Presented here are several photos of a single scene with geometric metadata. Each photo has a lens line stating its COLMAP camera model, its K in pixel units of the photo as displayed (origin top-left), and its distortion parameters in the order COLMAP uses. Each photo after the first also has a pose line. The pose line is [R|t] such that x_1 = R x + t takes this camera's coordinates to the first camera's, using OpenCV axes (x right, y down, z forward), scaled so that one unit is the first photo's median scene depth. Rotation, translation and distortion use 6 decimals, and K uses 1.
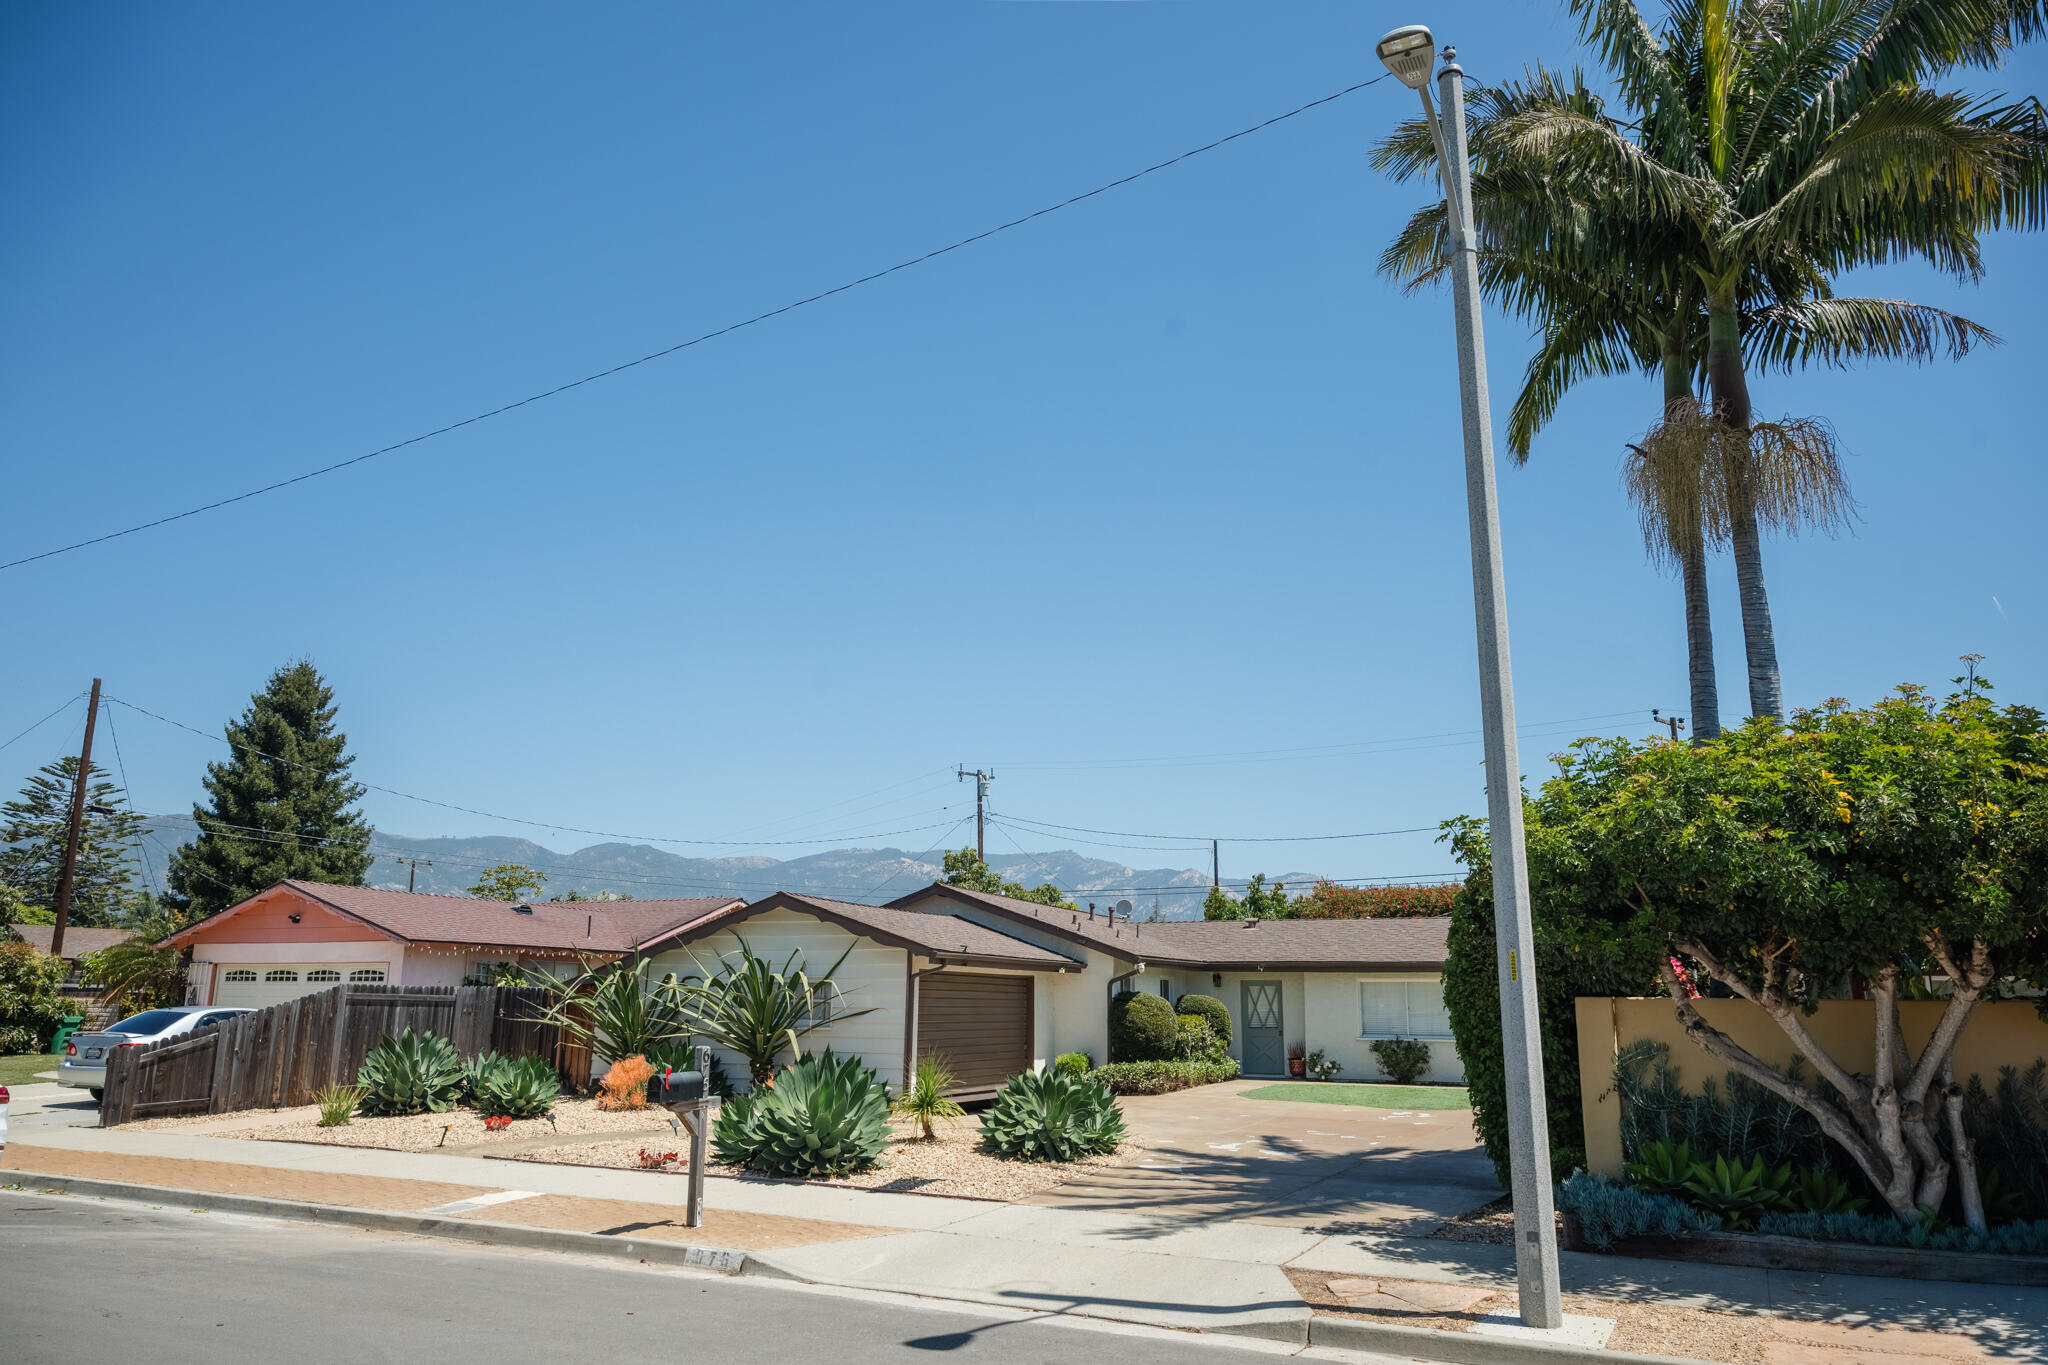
lens RADIAL K [[1396.3, 0, 1024.0], [0, 1396.3, 682.5], [0, 0, 1]] dist [-0.009189, 0.008256]
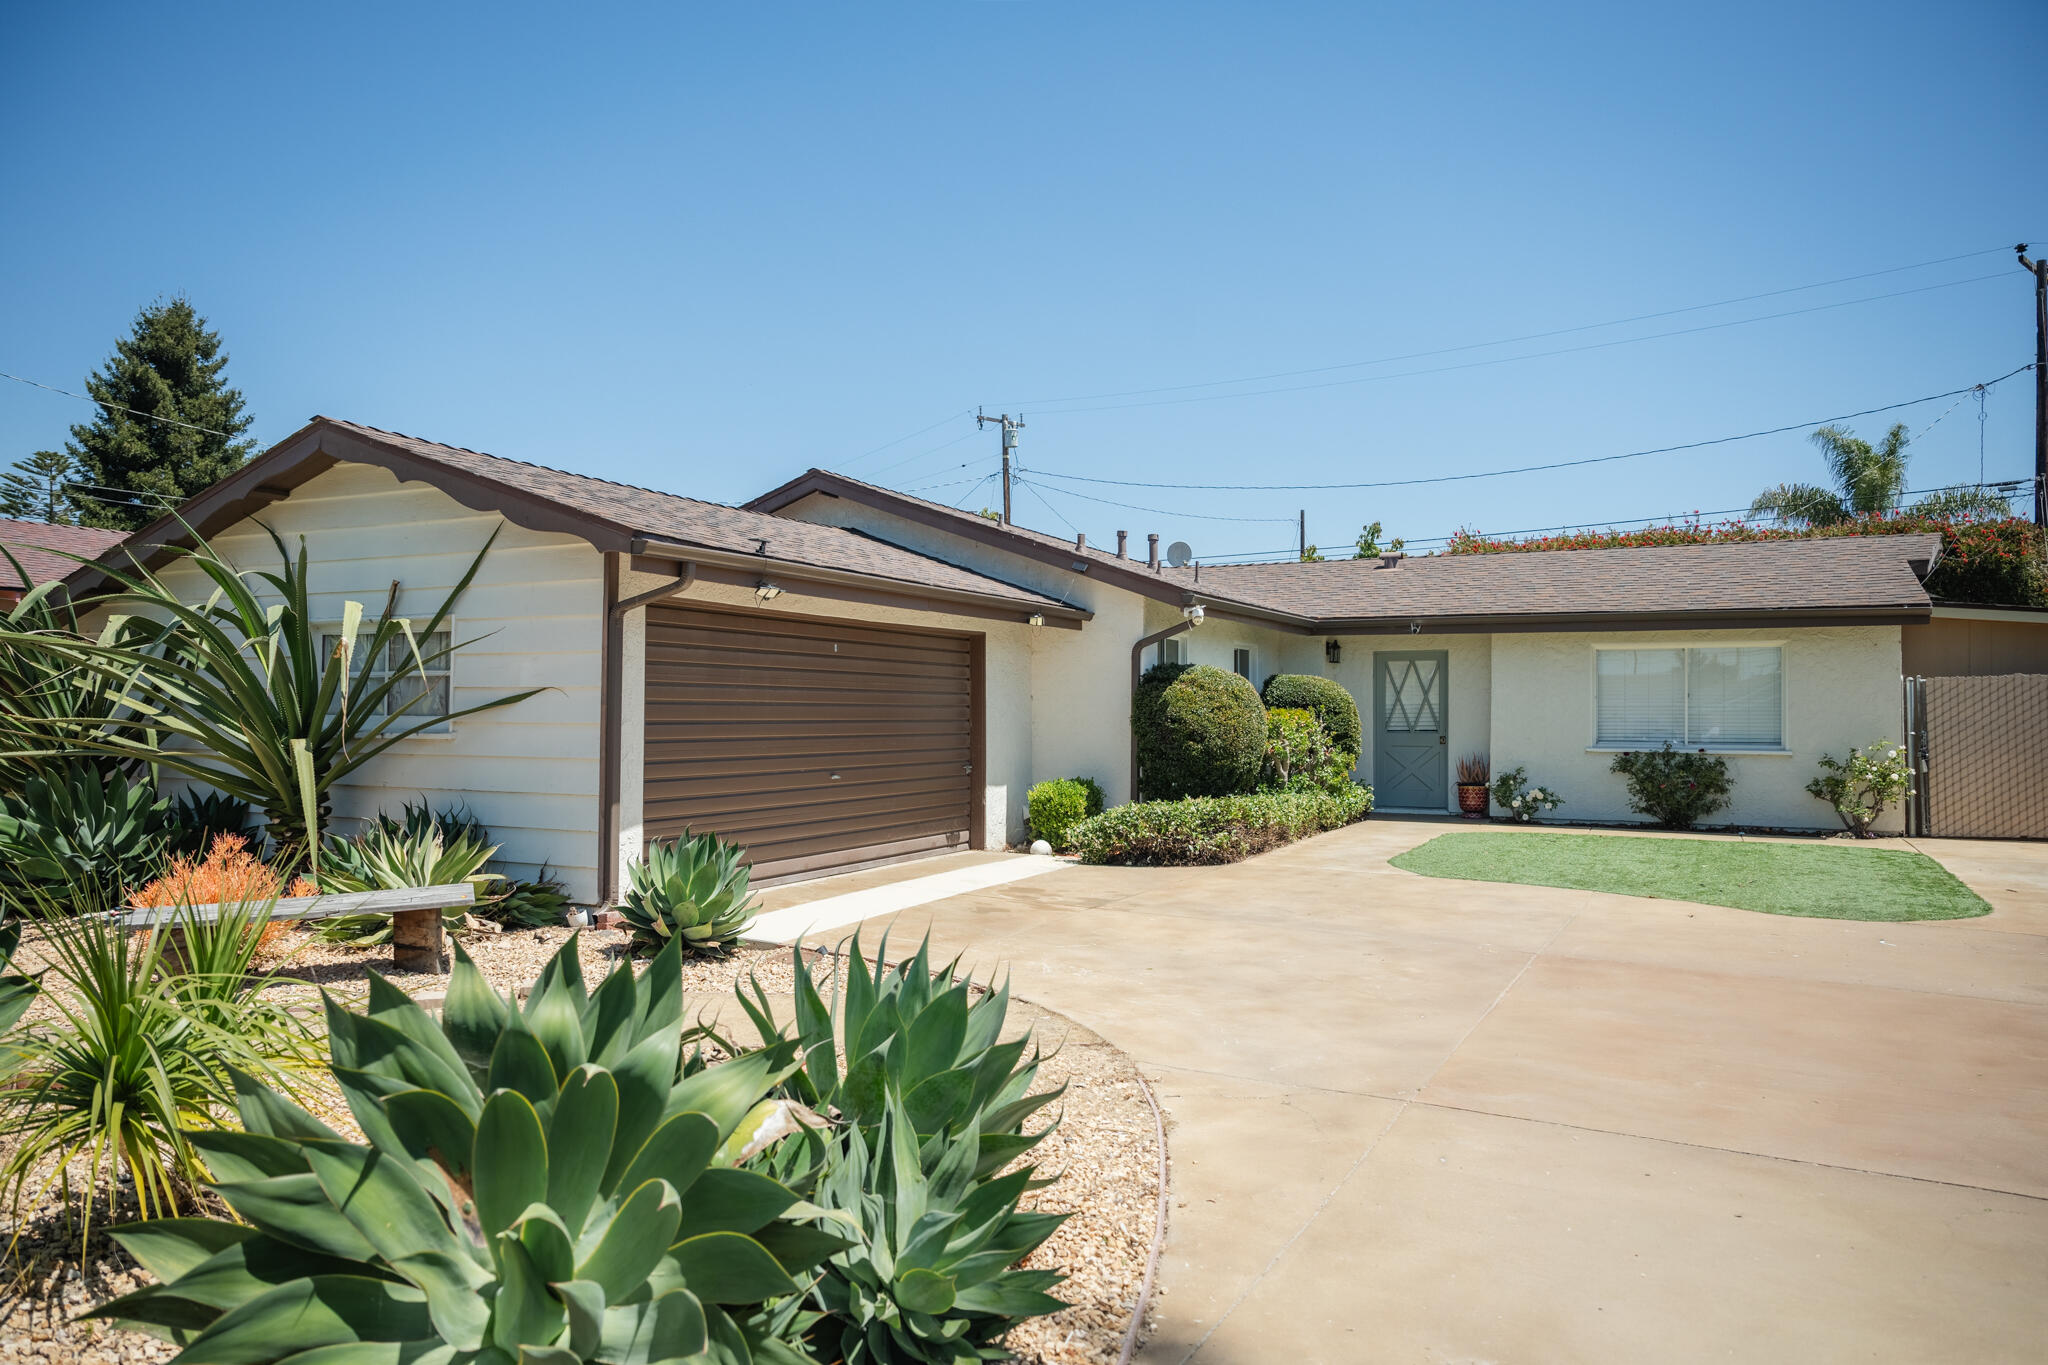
lens RADIAL K [[1396.3, 0, 1024.0], [0, 1396.3, 682.5], [0, 0, 1]] dist [-0.009189, 0.008256]
pose [[0.998610, -0.005733, -0.052402, 0.043532], [0.016320, 0.978849, 0.203930, 0.112976], [0.050124, -0.204502, 0.977582, 0.454400]]
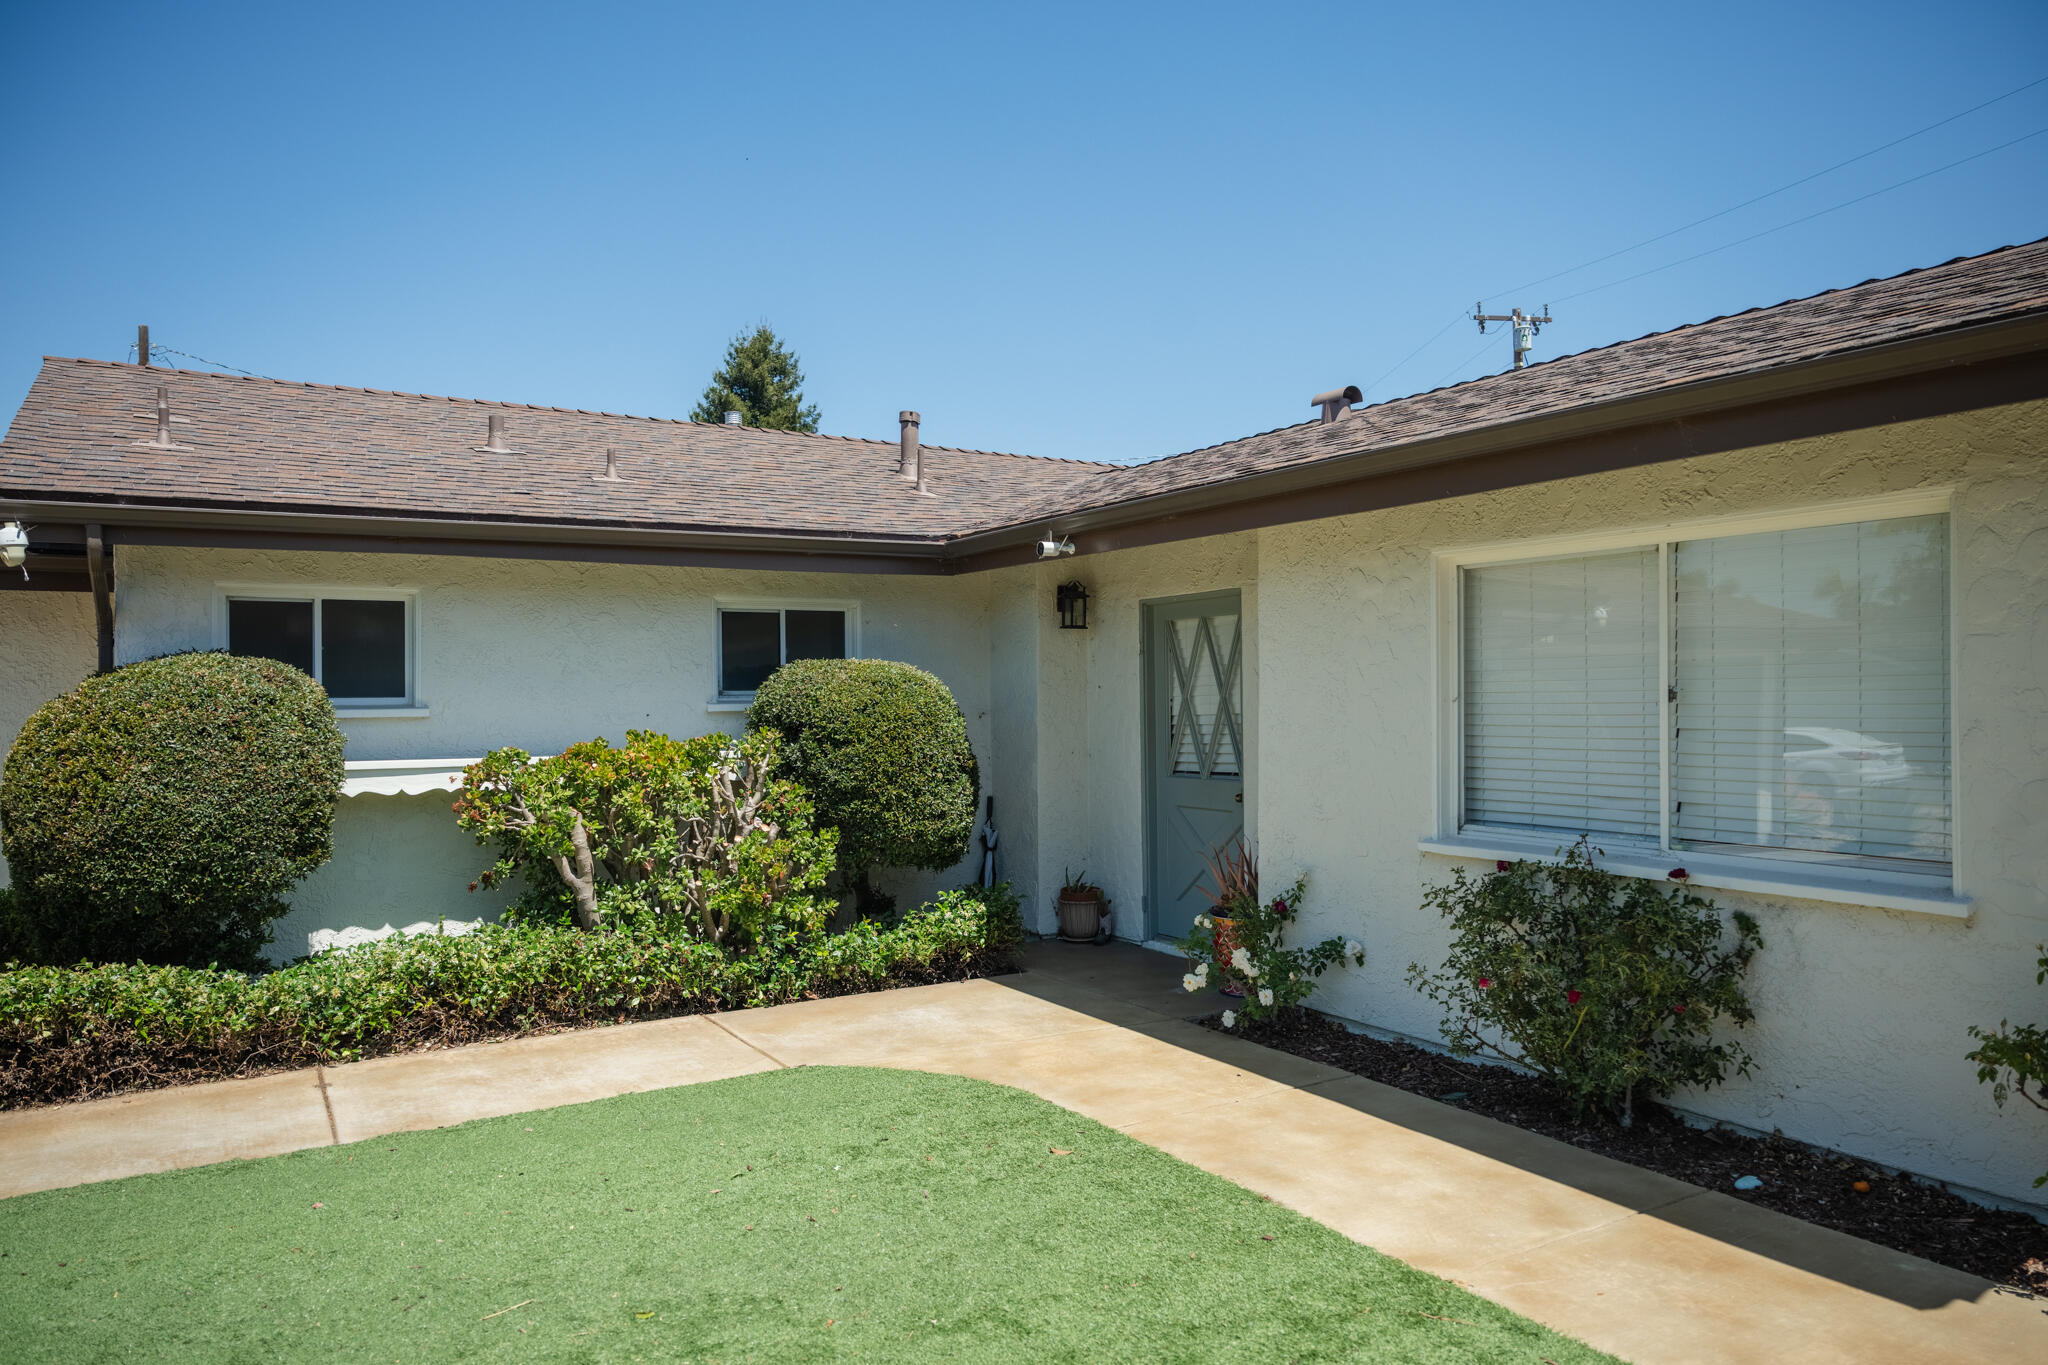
lens RADIAL K [[1396.3, 0, 1024.0], [0, 1396.3, 682.5], [0, 0, 1]] dist [-0.009189, 0.008256]
pose [[0.816421, -0.023183, -0.576991, 0.311575], [0.148613, 0.973973, 0.171148, 0.191742], [0.558006, -0.225477, 0.798617, 0.822077]]
